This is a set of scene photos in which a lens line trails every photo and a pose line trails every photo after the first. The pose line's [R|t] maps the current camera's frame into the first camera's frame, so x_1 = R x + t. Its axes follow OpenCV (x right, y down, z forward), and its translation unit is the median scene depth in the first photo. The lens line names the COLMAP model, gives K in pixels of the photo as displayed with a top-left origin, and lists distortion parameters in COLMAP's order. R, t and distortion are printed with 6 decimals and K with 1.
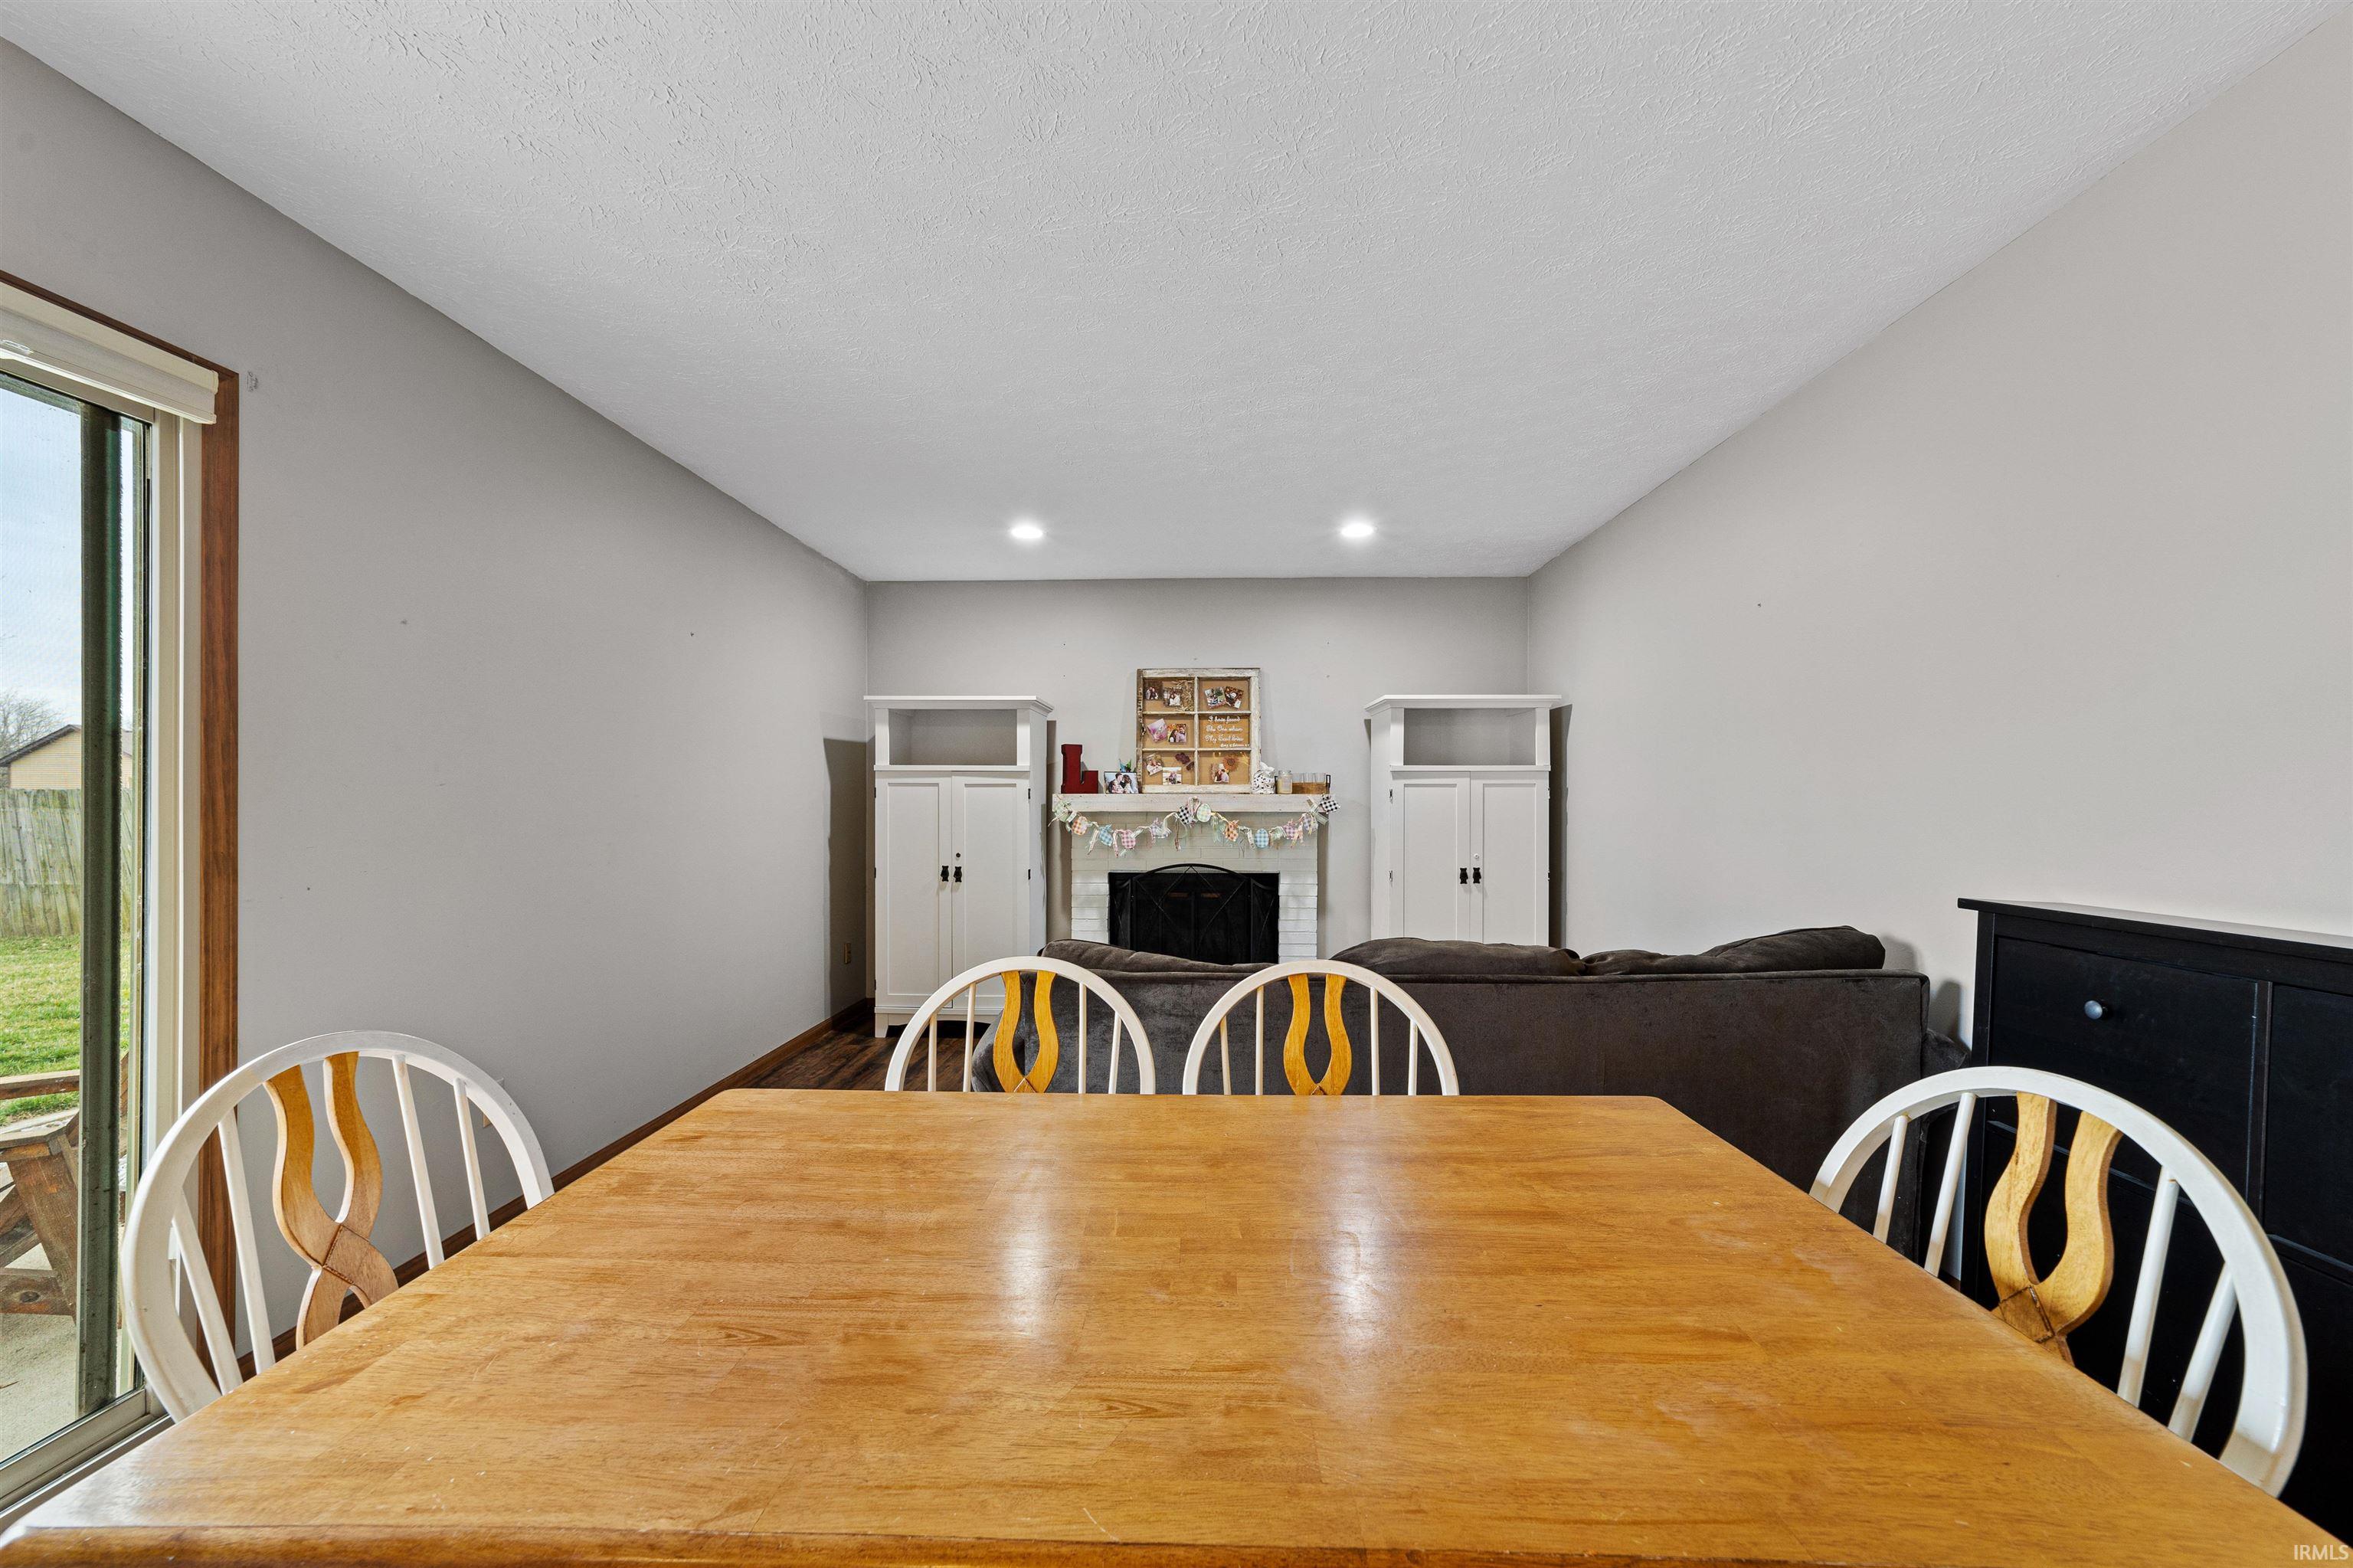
lens RADIAL K [[907.3, 0, 1169.4], [0, 907.3, 796.6], [0, 0, 1]] dist [-0.011888, 0.005722]
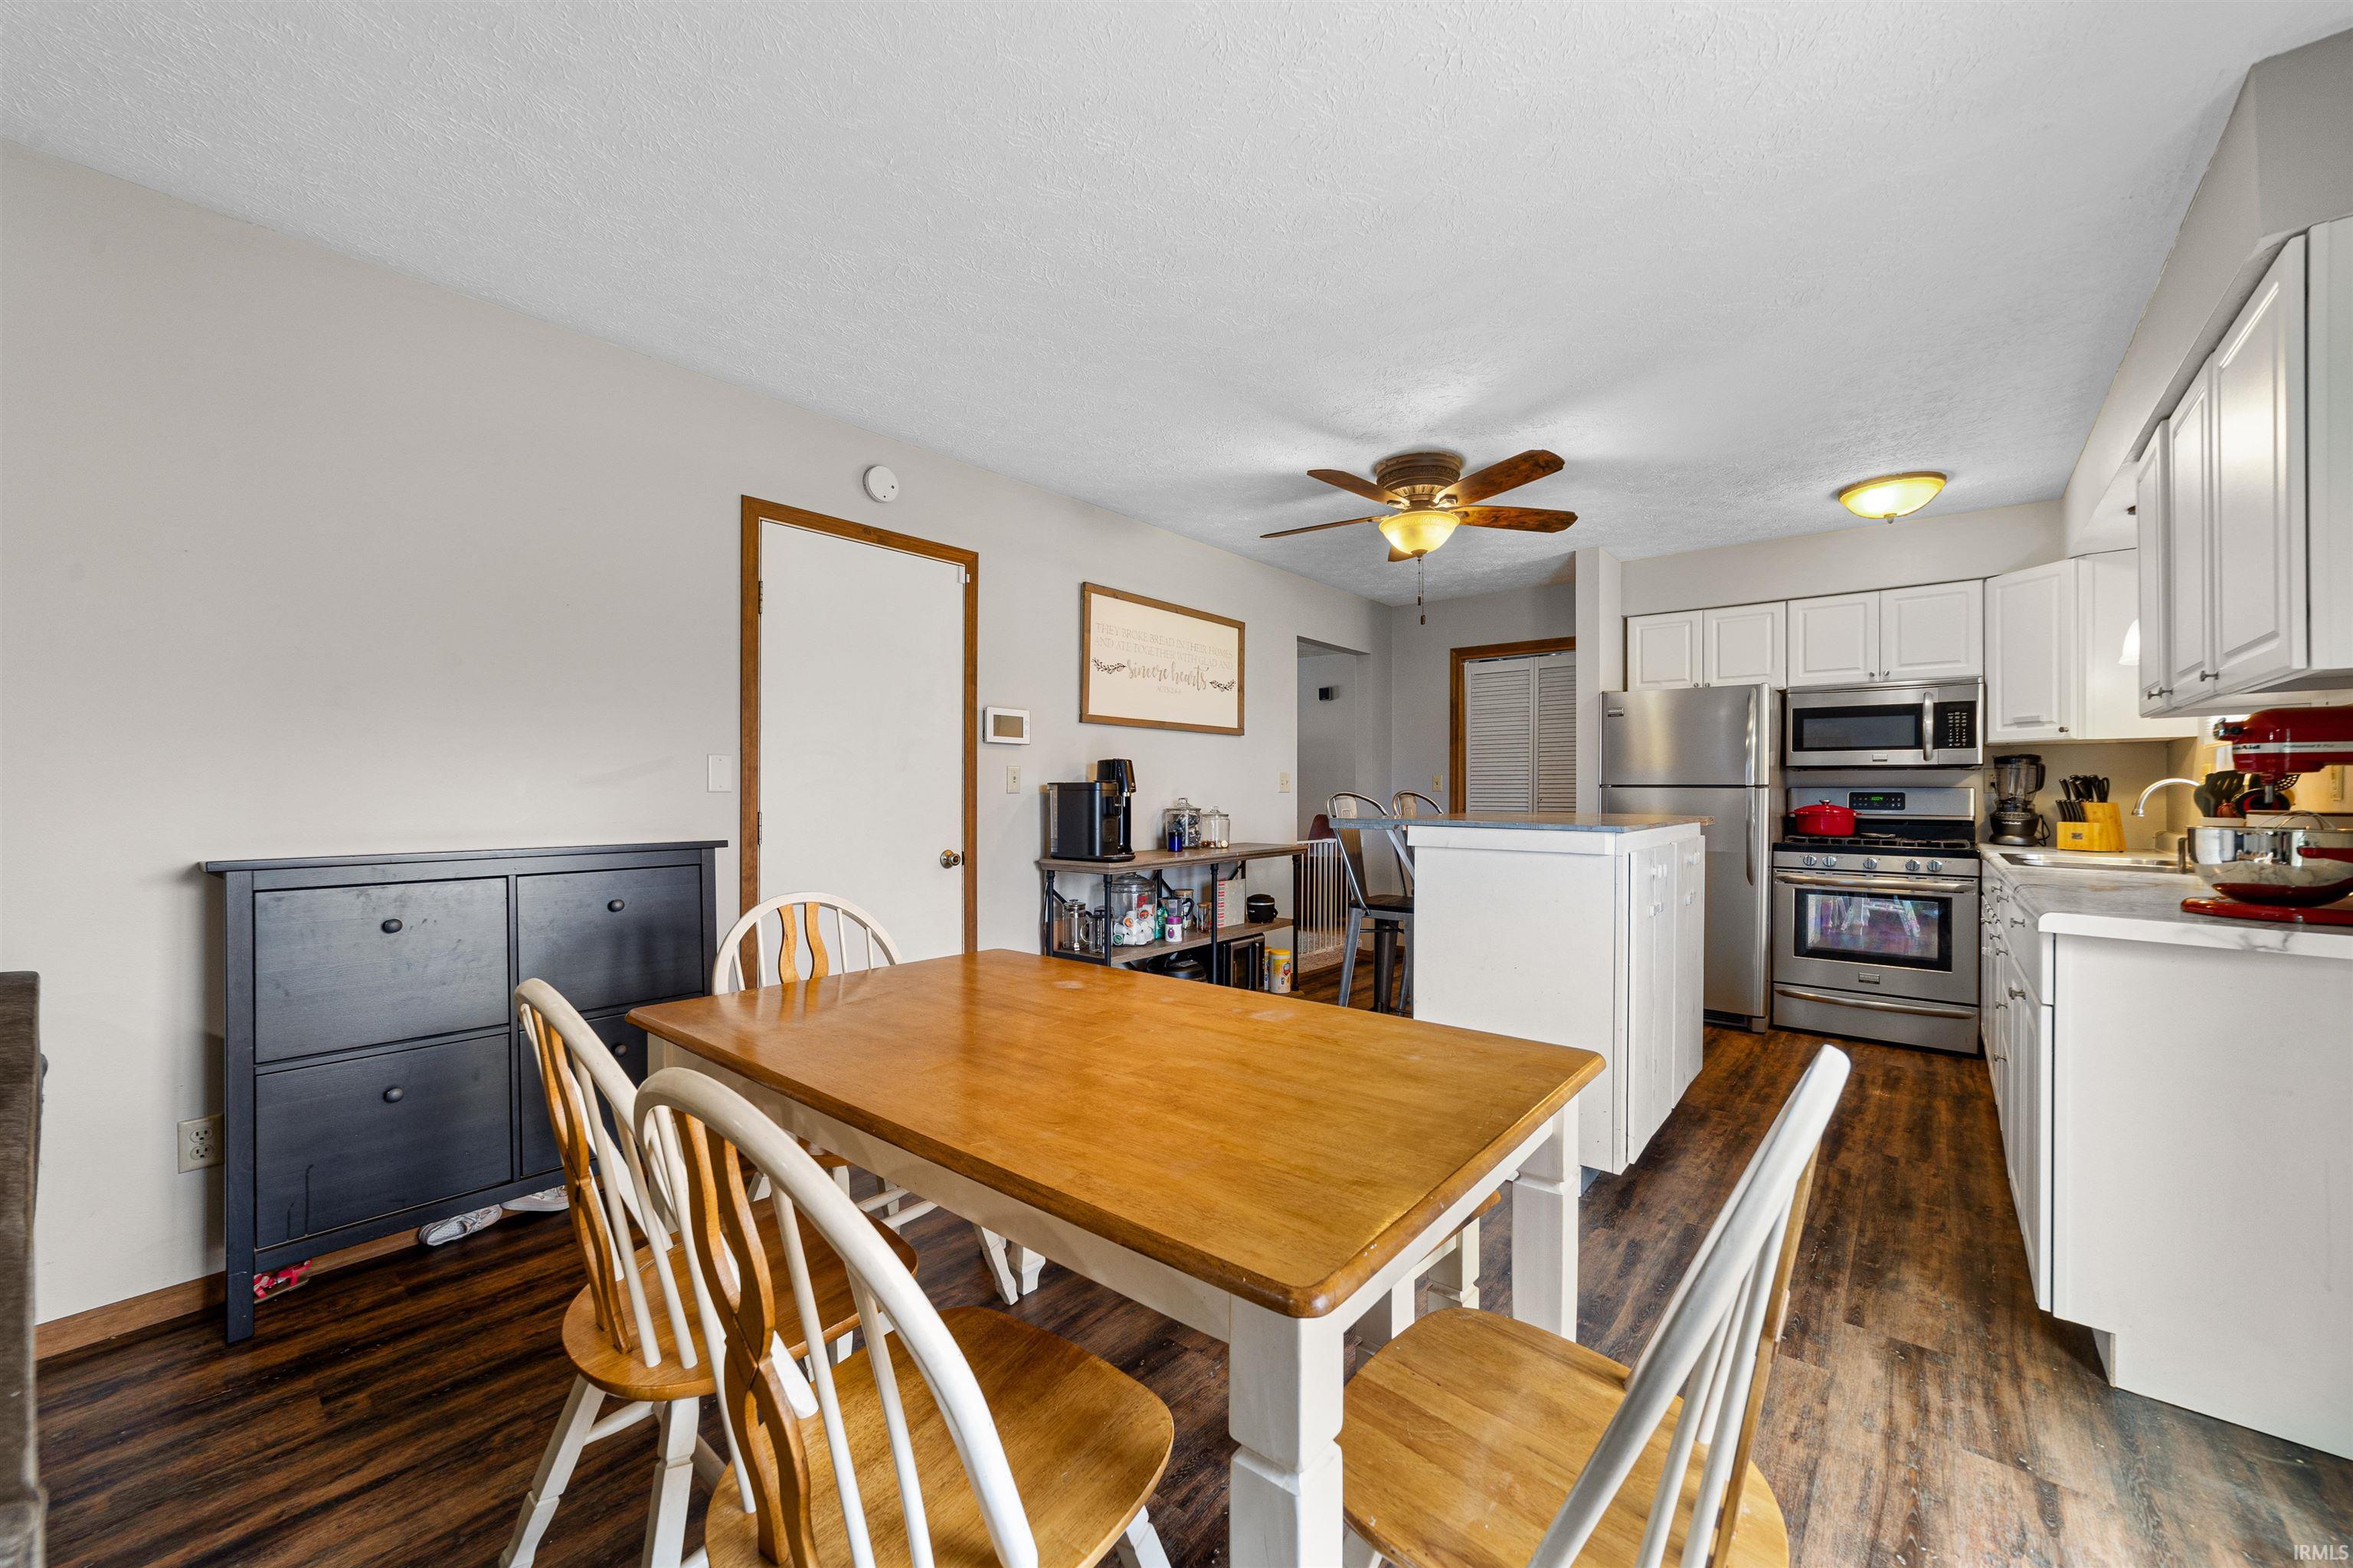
lens RADIAL K [[907.3, 0, 1178.3], [0, 907.3, 789.4], [0, 0, 1]] dist [-0.011888, 0.005722]
pose [[-0.790594, -0.002491, 0.612336, -0.213211], [-0.004372, 0.999989, -0.001577, 0.011038], [-0.612325, -0.003924, -0.790596, 0.415873]]
